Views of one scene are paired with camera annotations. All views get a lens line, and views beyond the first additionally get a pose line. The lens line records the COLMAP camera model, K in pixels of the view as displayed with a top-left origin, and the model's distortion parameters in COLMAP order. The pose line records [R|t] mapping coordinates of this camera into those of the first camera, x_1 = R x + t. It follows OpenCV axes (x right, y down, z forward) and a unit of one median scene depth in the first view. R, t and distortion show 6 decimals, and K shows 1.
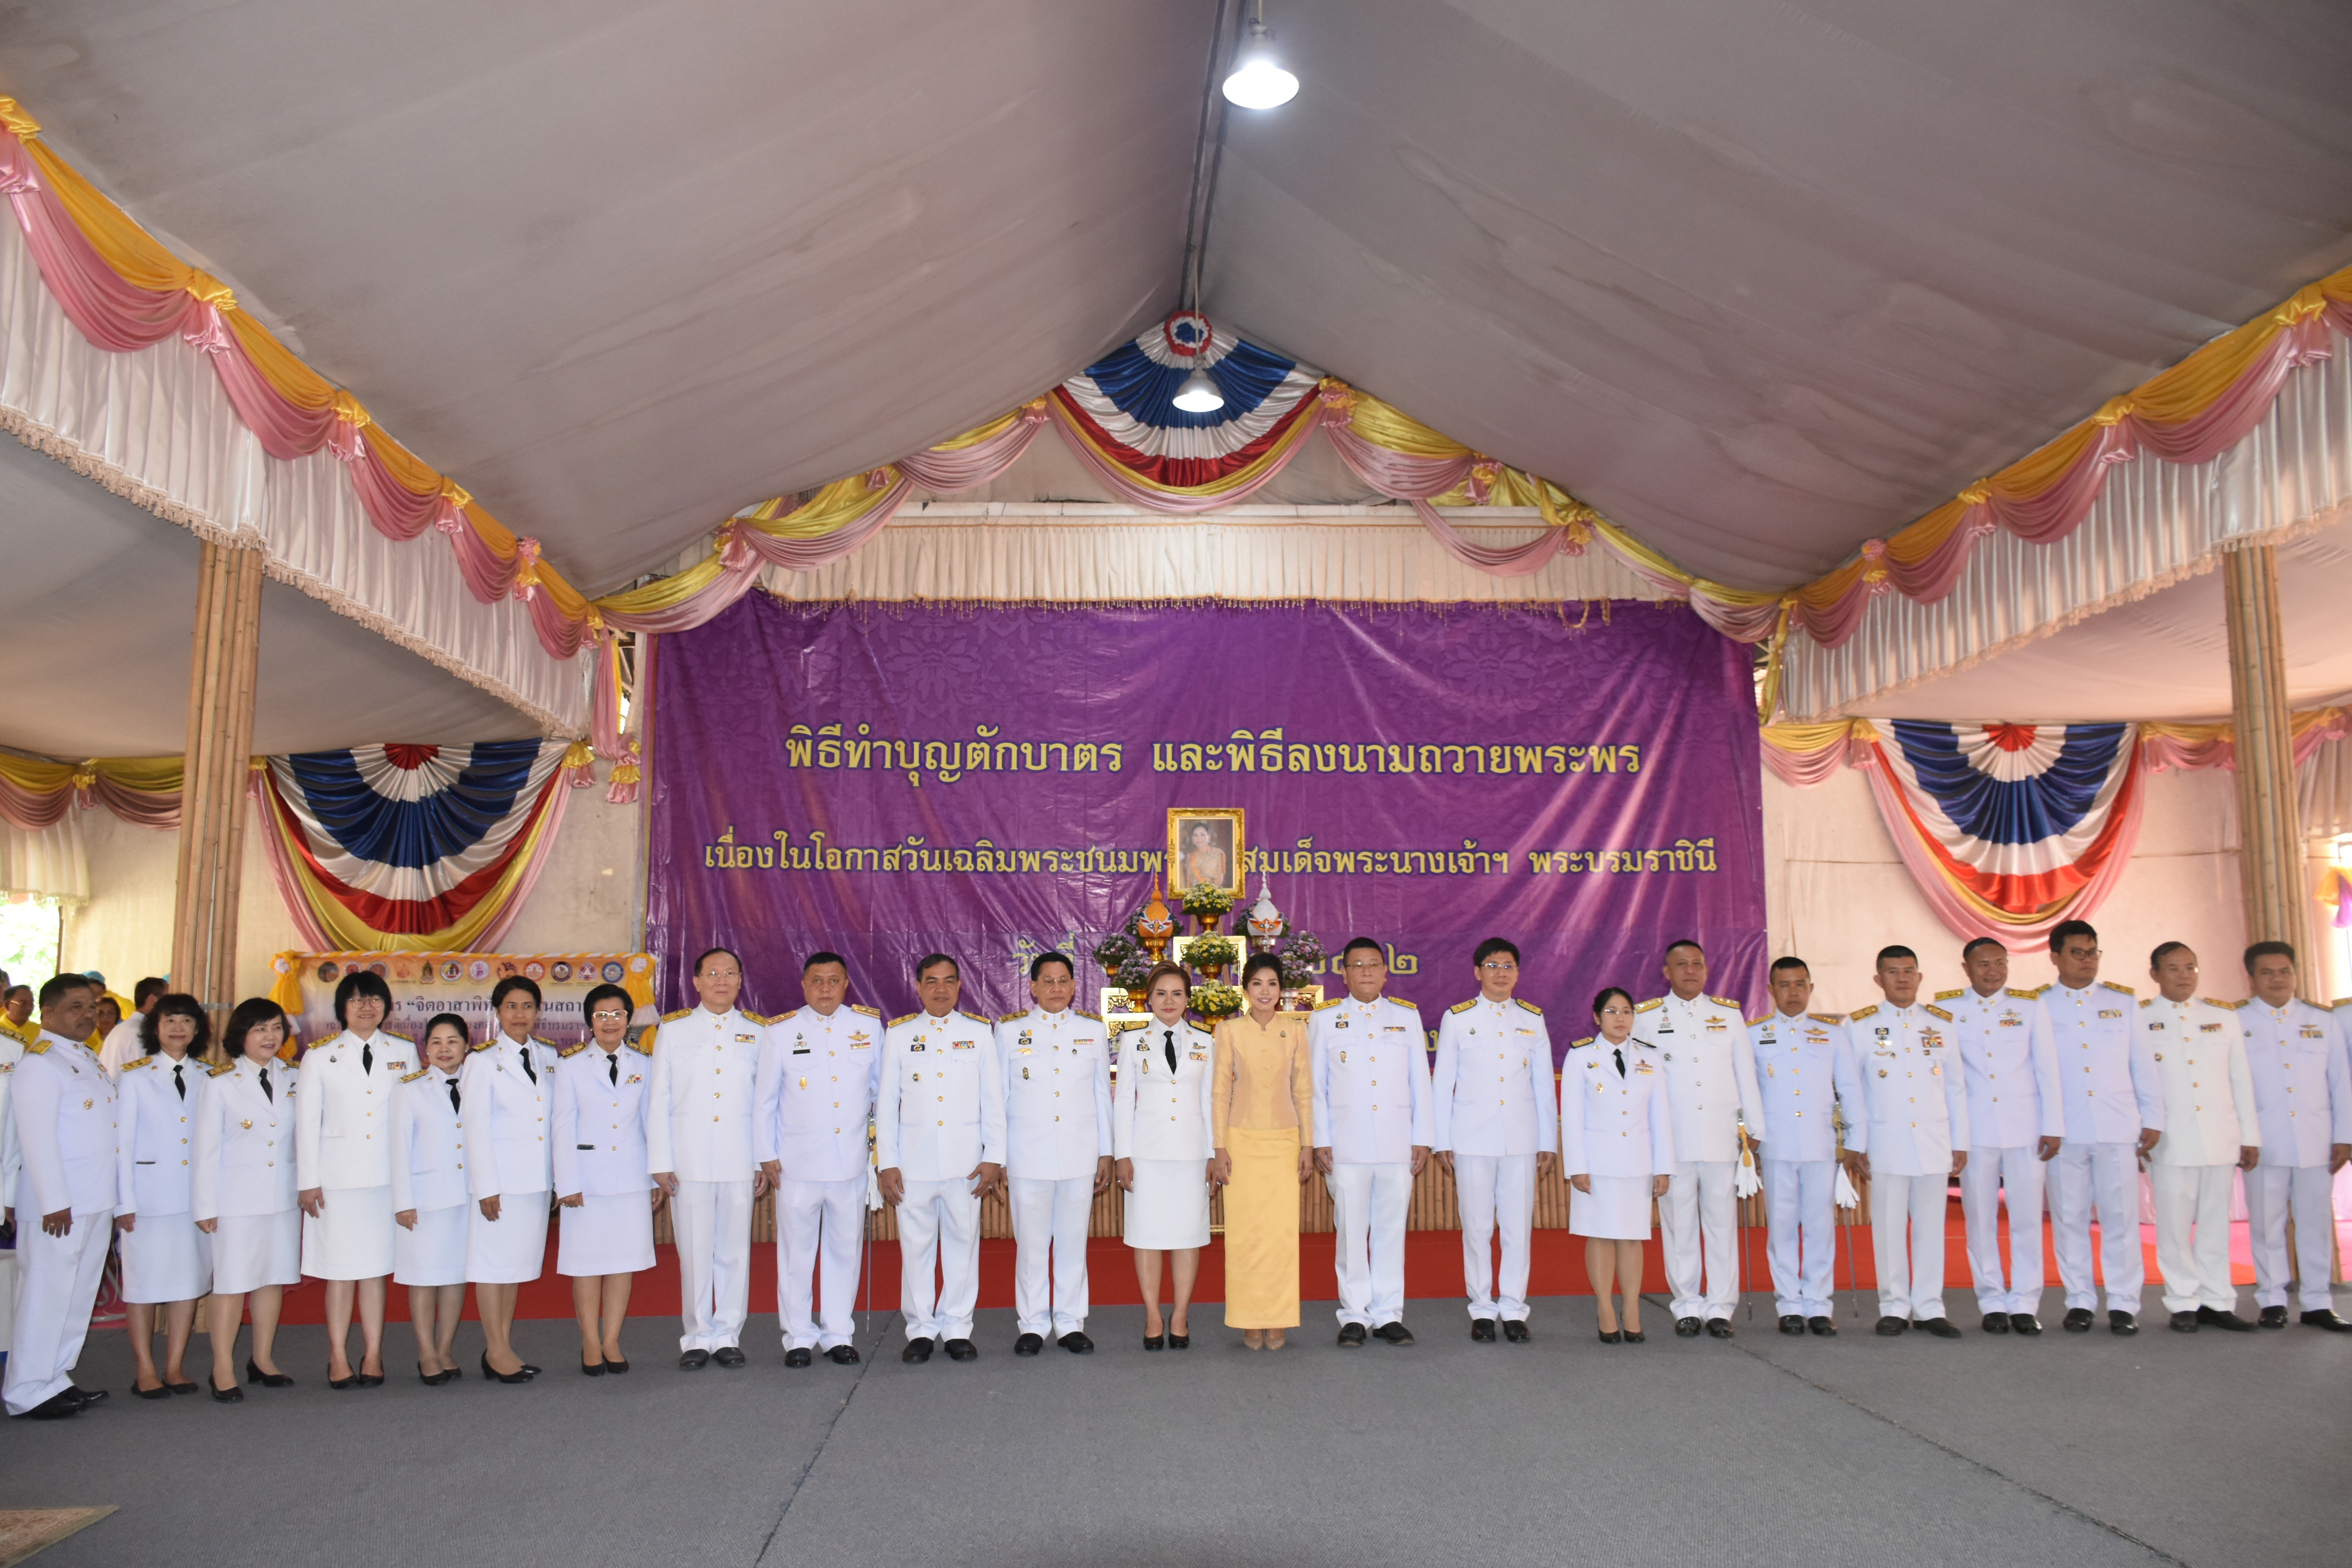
lens RADIAL K [[1709.5, 0, 1171.2], [0, 1709.5, 789.2], [0, 0, 1]] dist [-0.022751, 0.002113]
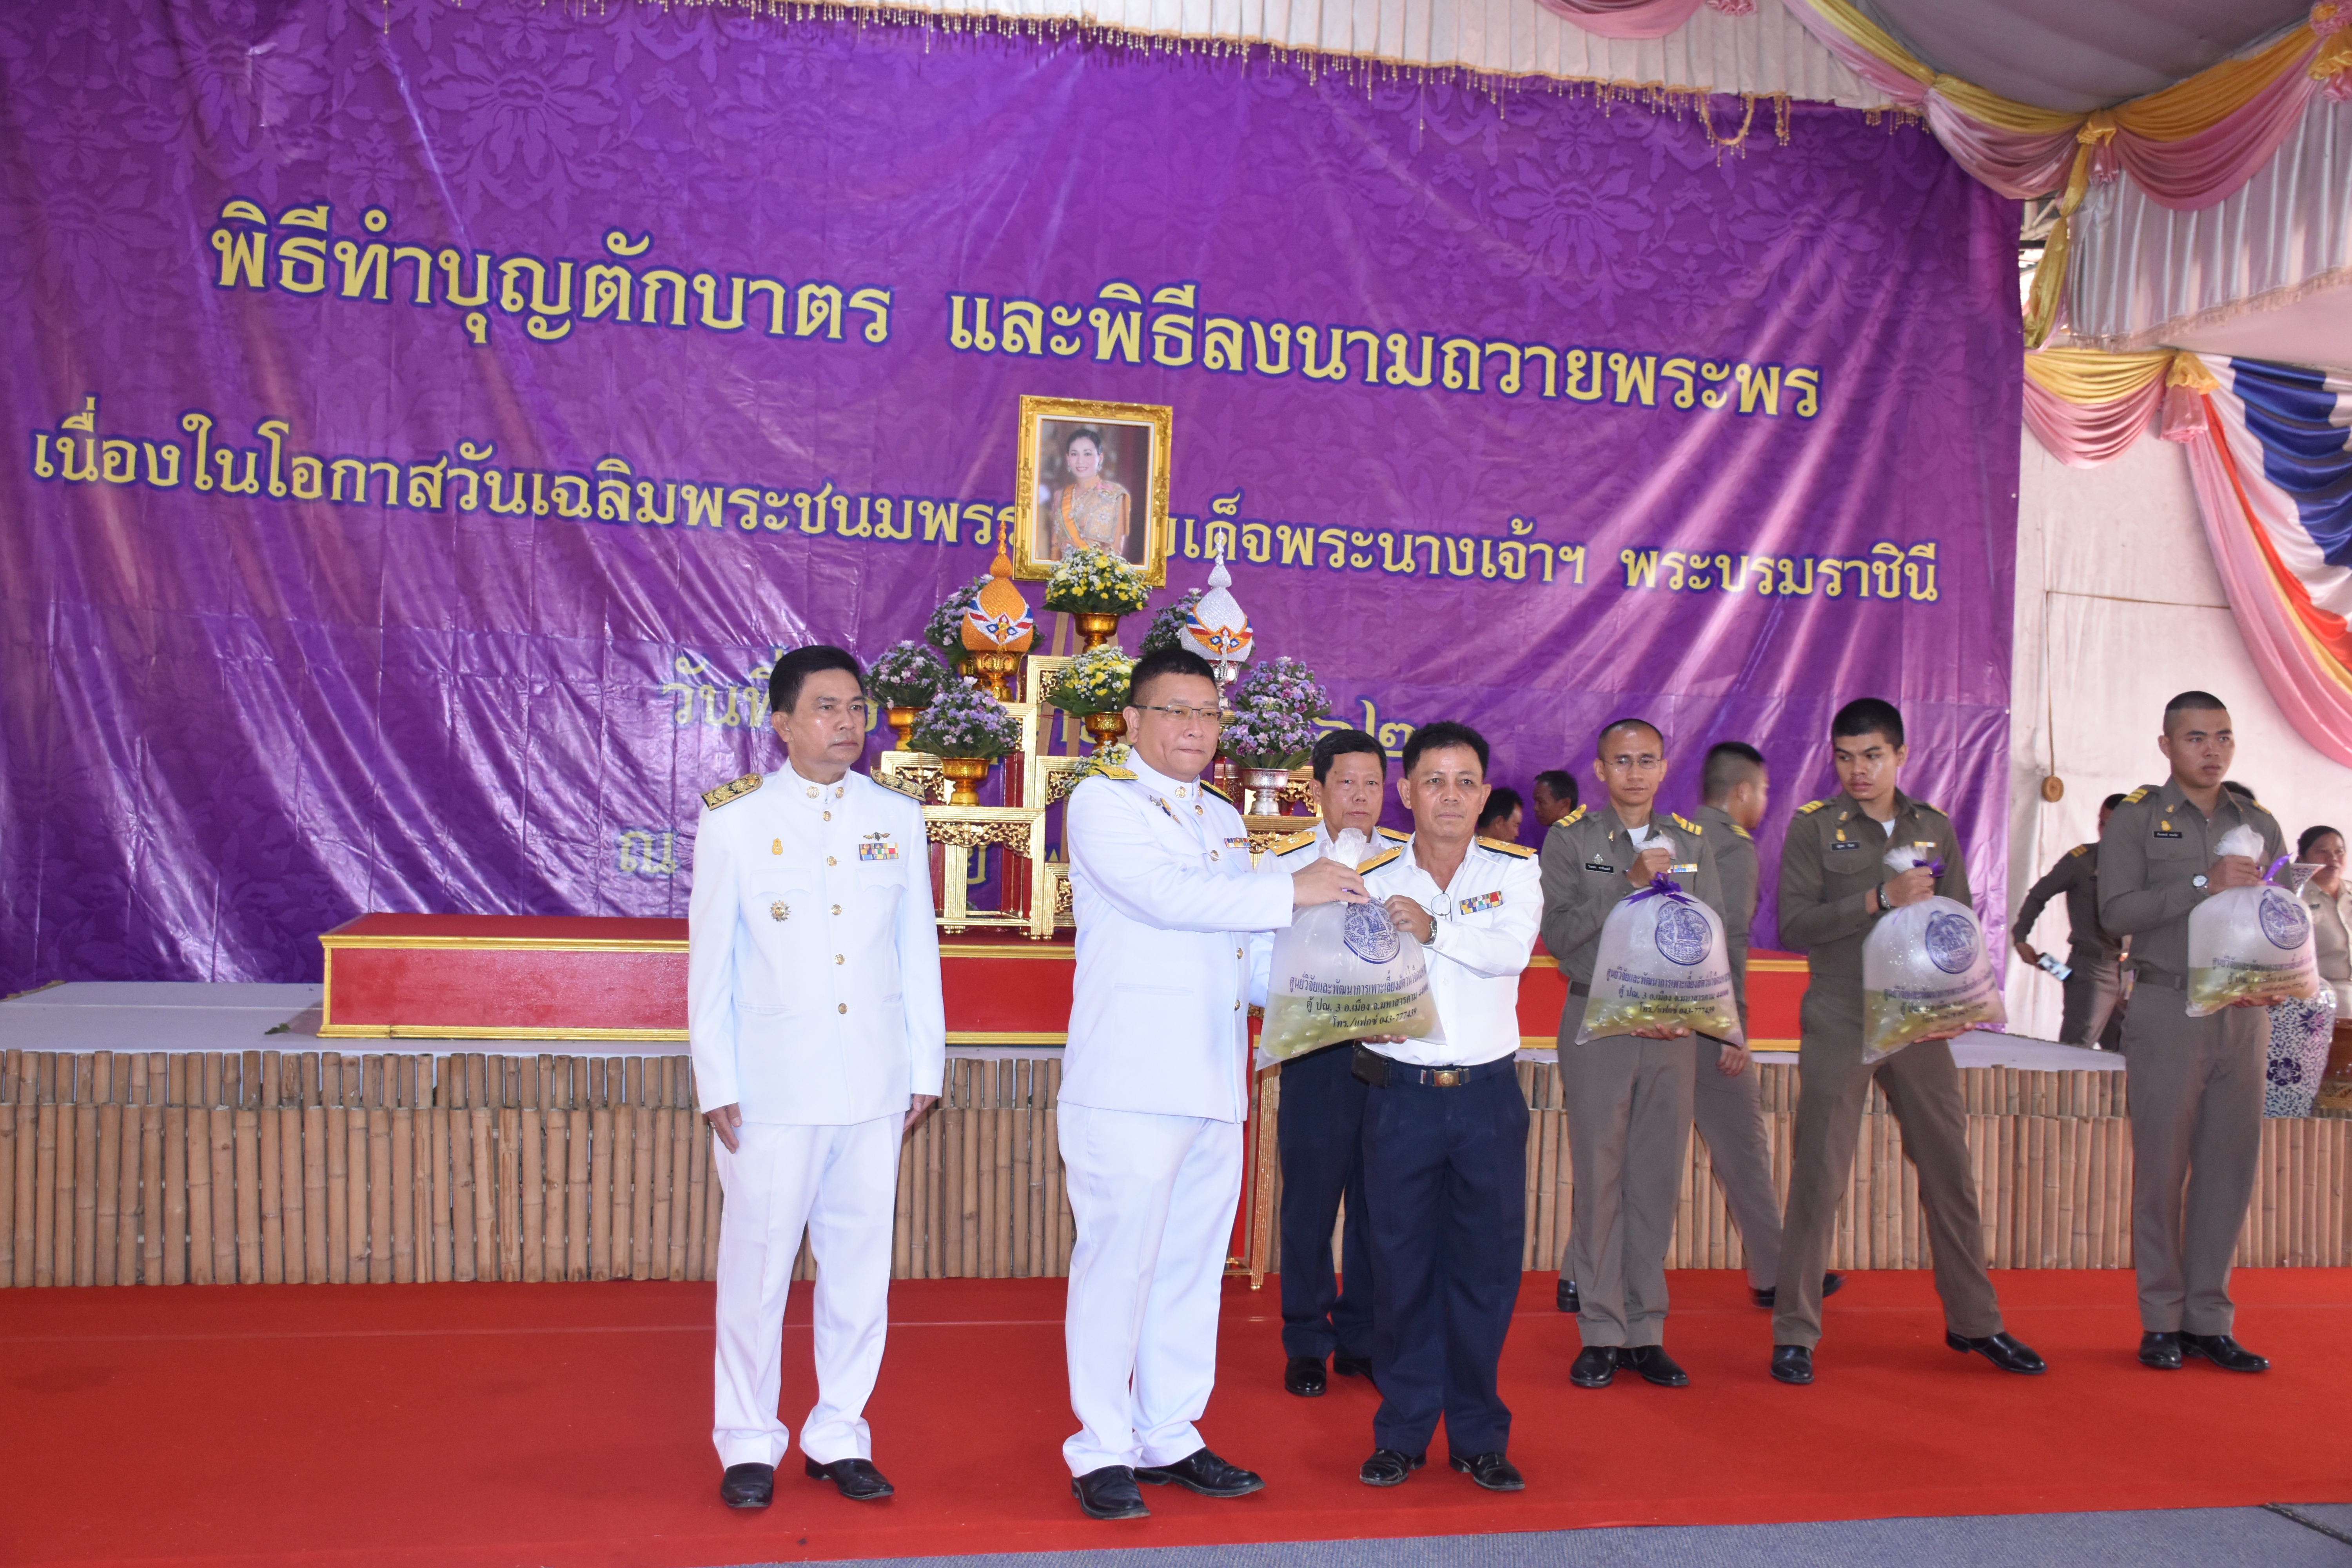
lens RADIAL K [[2395.0, 0, 1178.4], [0, 2395.0, 779.3], [0, 0, 1]] dist [-0.016577, 0.000000]
pose [[0.986194, 0.043736, 0.159715, -0.052166], [-0.061440, 0.992289, 0.107648, 0.036718], [-0.153776, -0.115974, 0.981276, 0.256567]]
